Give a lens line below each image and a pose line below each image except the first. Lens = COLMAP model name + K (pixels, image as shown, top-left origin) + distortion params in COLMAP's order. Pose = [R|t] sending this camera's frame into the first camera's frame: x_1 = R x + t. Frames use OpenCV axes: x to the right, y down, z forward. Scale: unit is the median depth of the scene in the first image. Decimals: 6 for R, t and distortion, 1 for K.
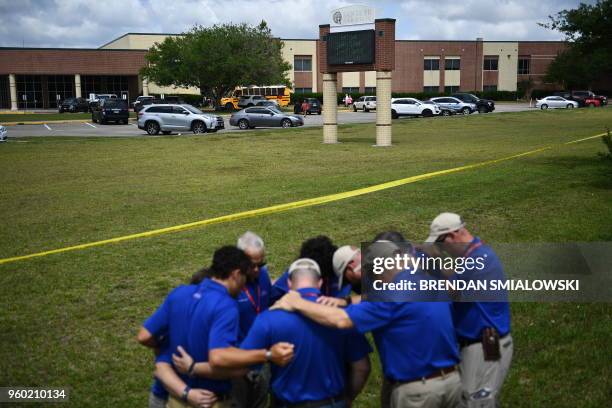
lens RADIAL K [[926.2, 0, 306.0], [0, 926.2, 204.0], [0, 0, 1]] dist [0.149720, 0.041437]
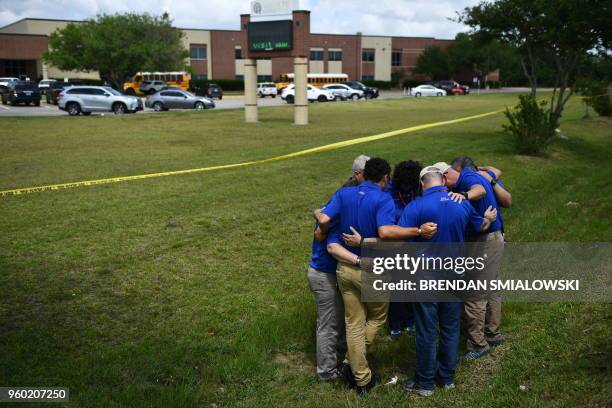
lens RADIAL K [[926.2, 0, 306.0], [0, 926.2, 204.0], [0, 0, 1]] dist [0.149720, 0.041437]
pose [[0.981600, -0.015116, 0.190349, -0.098865], [0.014678, 0.999885, 0.003708, 0.023030], [-0.190383, -0.000846, 0.981709, -0.078040]]
